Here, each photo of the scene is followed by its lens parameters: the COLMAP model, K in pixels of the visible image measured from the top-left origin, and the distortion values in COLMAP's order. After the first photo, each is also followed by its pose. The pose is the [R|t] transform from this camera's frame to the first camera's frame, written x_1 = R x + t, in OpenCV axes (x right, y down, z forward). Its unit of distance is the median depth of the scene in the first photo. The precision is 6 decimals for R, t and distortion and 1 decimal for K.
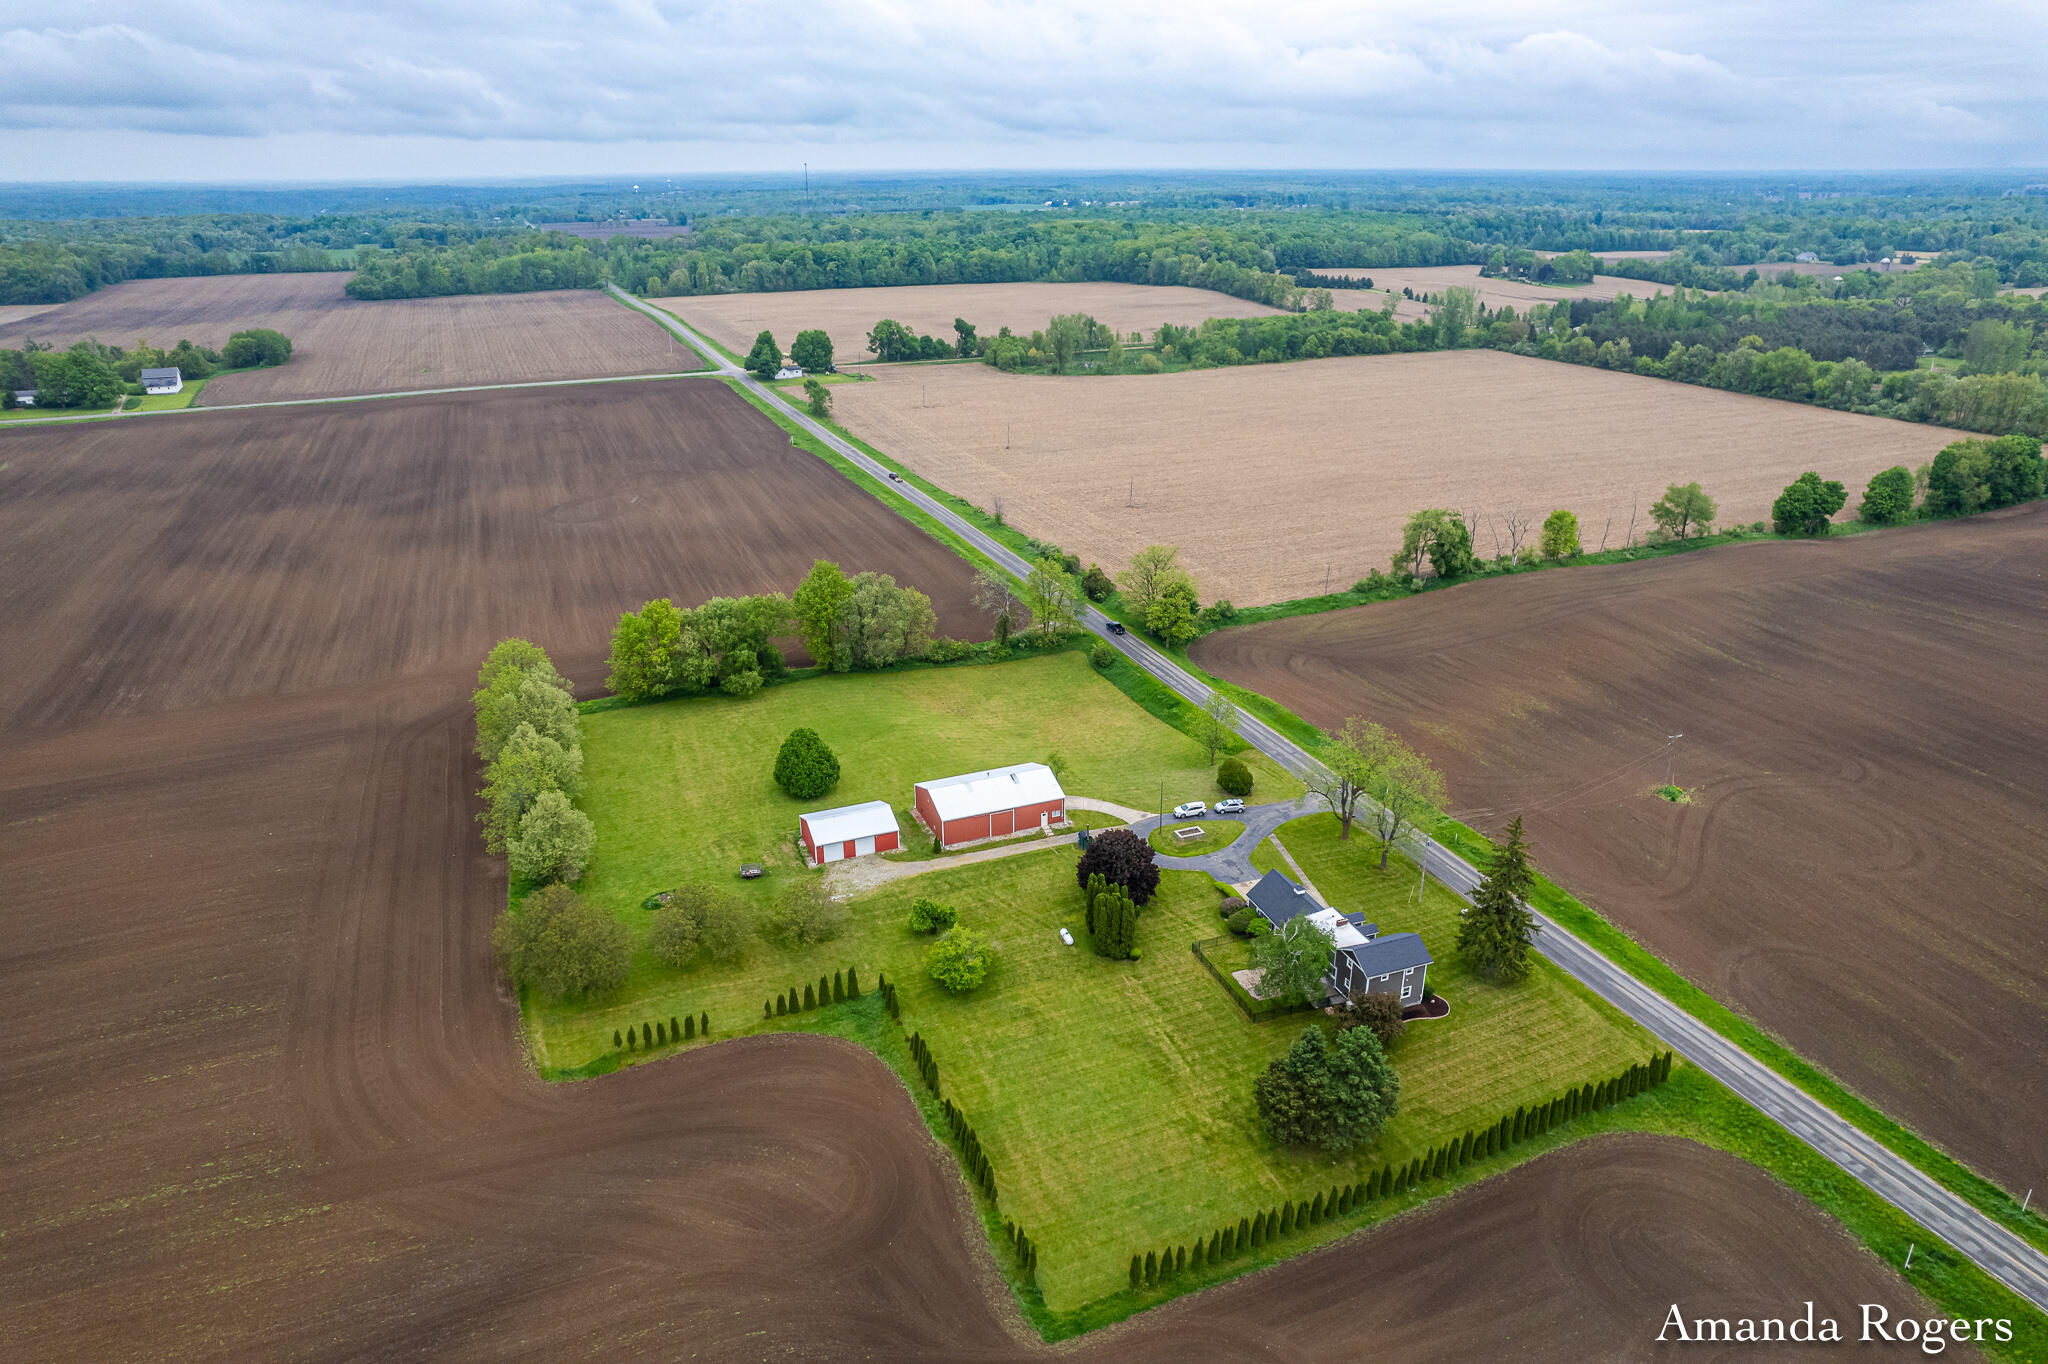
lens RADIAL K [[1309.4, 0, 1024.0], [0, 1309.4, 682.0], [0, 0, 1]] dist [-0.076962, 0.071003]
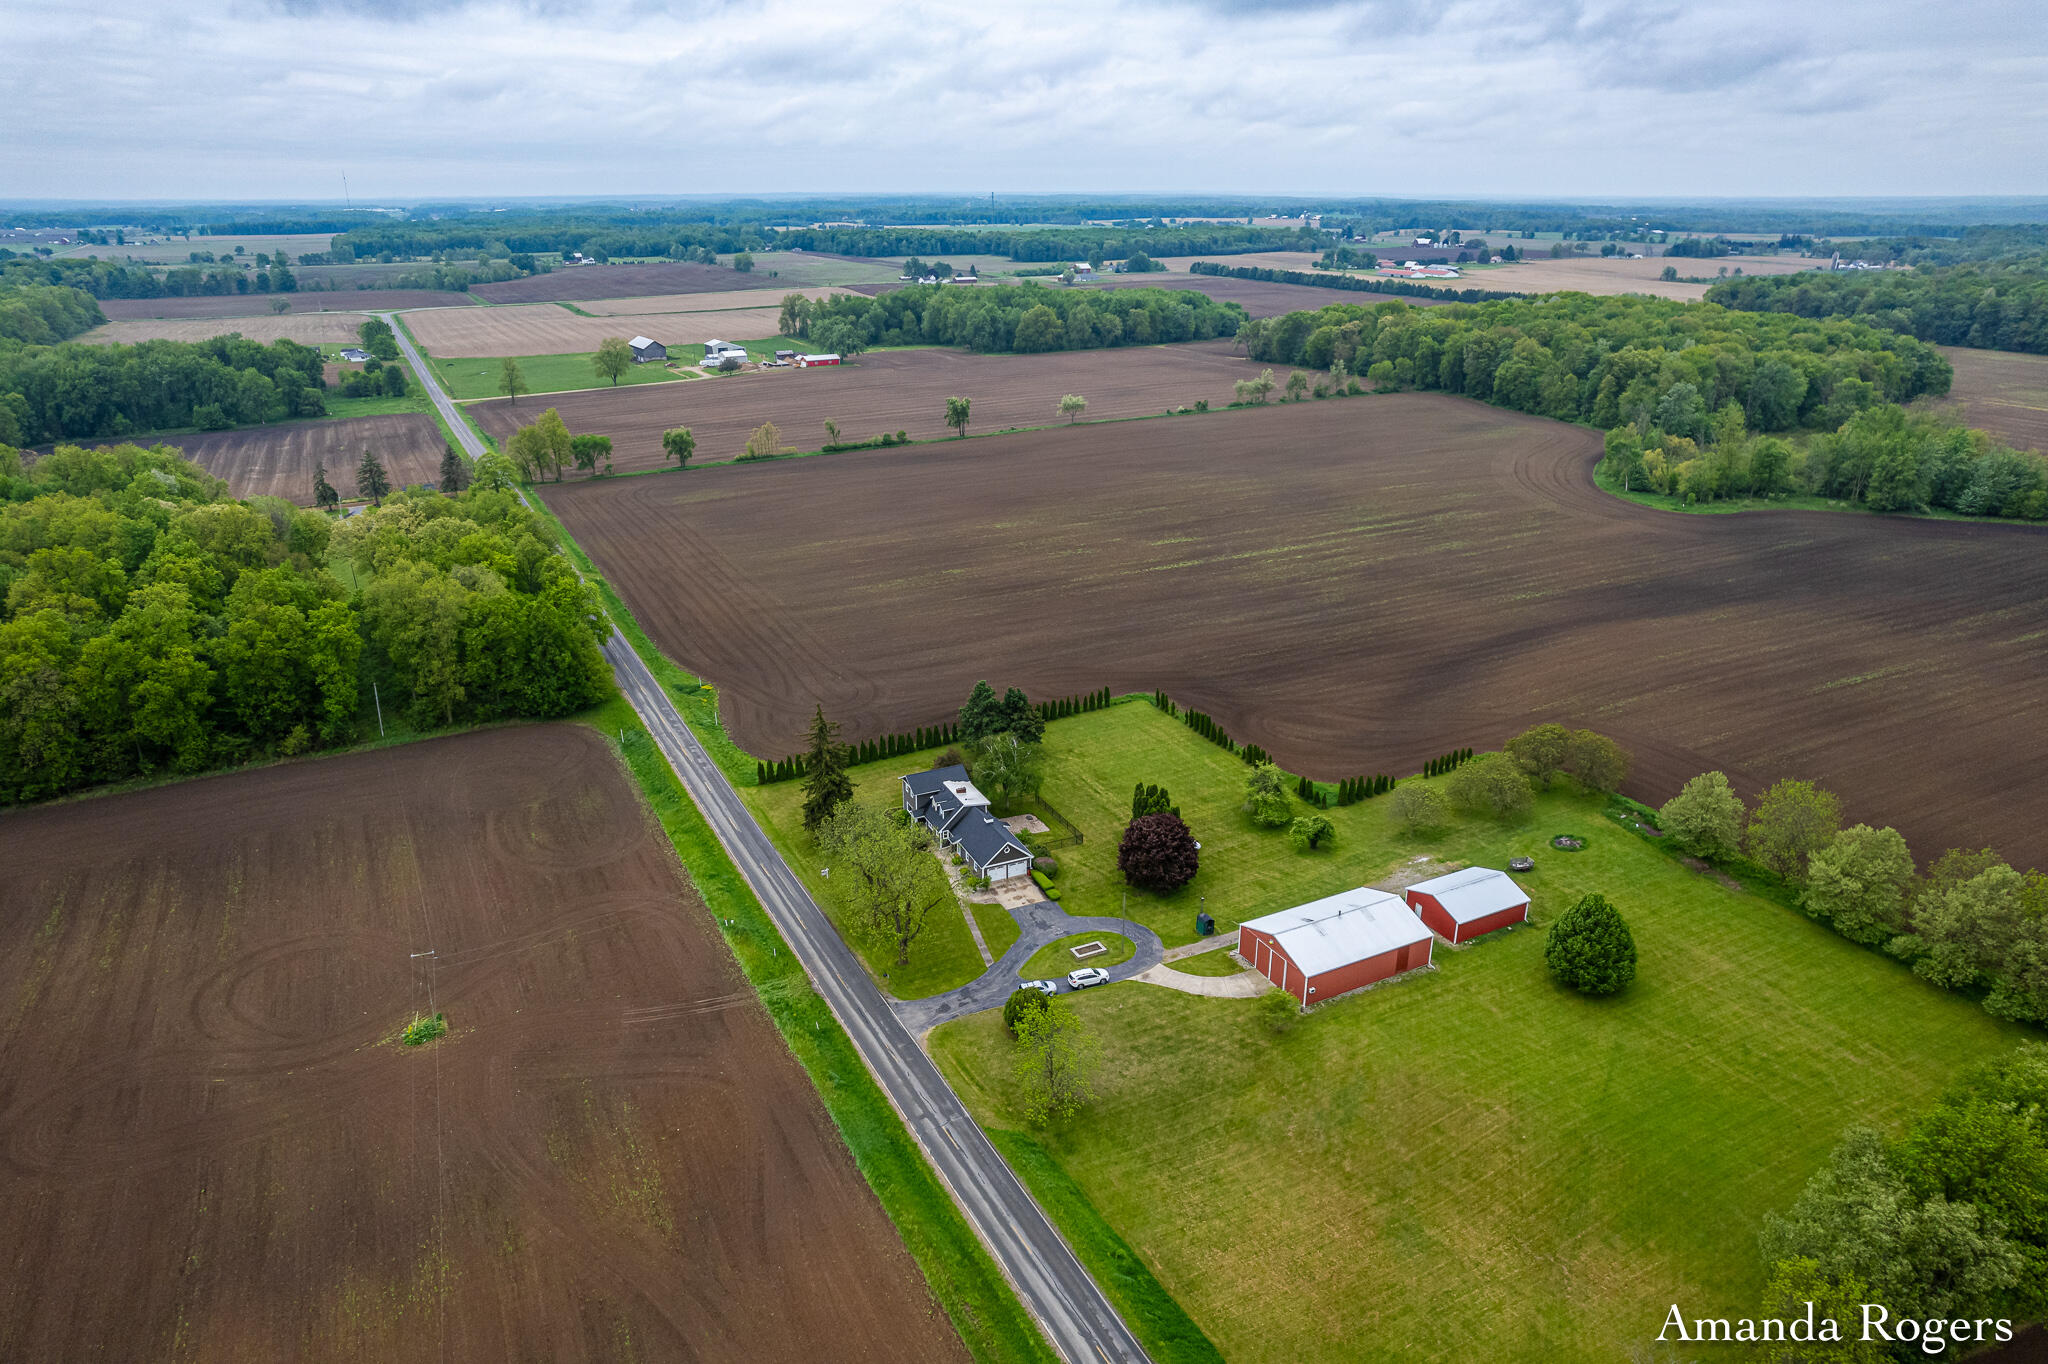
lens RADIAL K [[1309.4, 0, 1024.0], [0, 1309.4, 682.0], [0, 0, 1]] dist [-0.076962, 0.071003]
pose [[-0.996369, 0.038585, -0.075895, 0.247174], [-0.023279, 0.733981, 0.678771, -0.639827], [0.081896, 0.678073, -0.730417, 1.639362]]
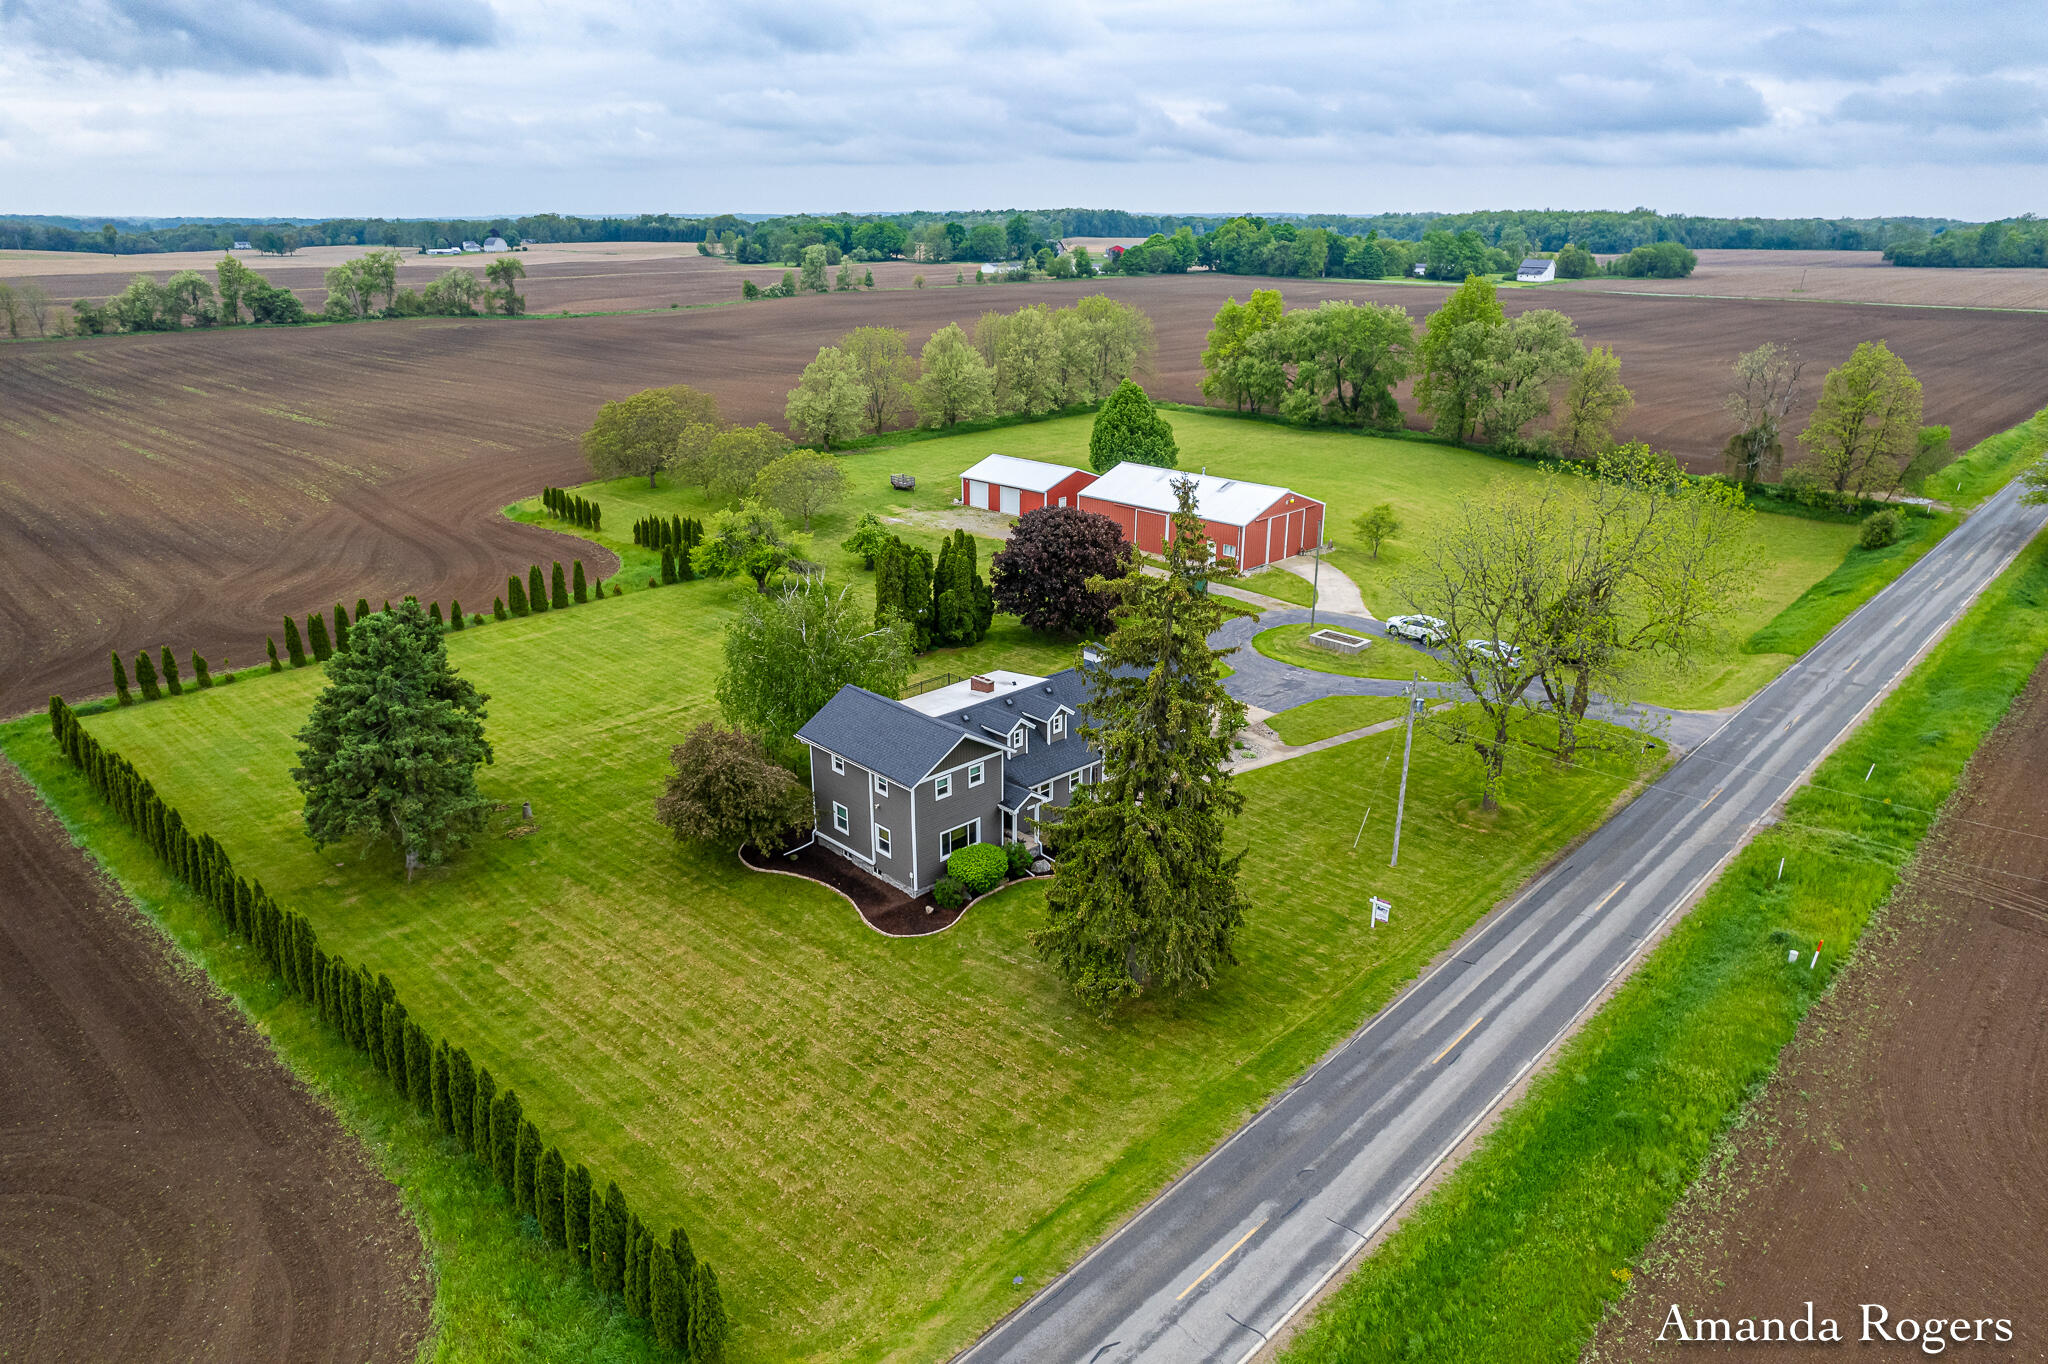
lens RADIAL K [[1309.4, 0, 1024.0], [0, 1309.4, 682.0], [0, 0, 1]] dist [-0.076962, 0.071003]
pose [[0.398559, 0.316274, -0.860884, 0.566849], [-0.345051, 0.921403, 0.178761, 0.090397], [0.849759, 0.225802, 0.476364, 0.722885]]
